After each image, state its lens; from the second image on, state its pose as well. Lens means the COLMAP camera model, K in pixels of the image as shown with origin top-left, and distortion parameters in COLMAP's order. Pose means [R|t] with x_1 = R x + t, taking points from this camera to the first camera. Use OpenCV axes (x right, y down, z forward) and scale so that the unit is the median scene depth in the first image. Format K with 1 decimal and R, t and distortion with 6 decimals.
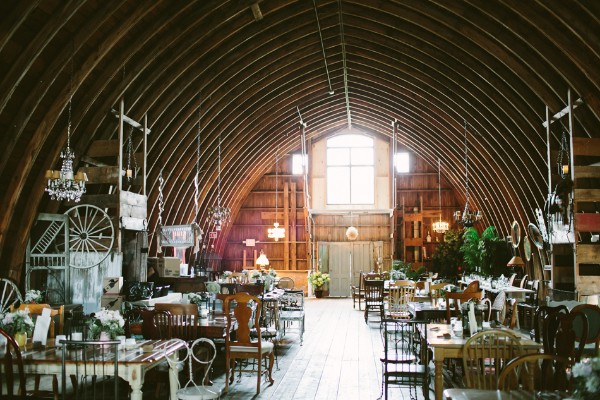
lens RADIAL K [[609.9, 0, 300.0], [0, 609.9, 200.0], [0, 0, 1]] dist [-0.073083, 0.141586]
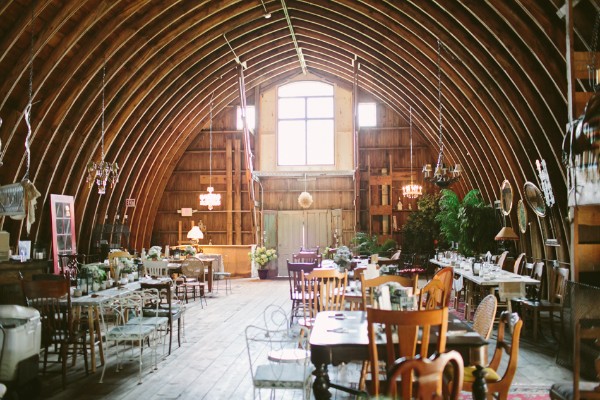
lens RADIAL K [[582.3, 0, 300.0], [0, 582.3, 200.0], [0, 0, 1]] dist [-0.081557, 0.111587]
pose [[0.999931, -0.006129, 0.009995, 0.070176], [0.005671, 0.998962, 0.045189, 0.019403], [-0.010261, -0.045129, 0.998928, 0.217017]]
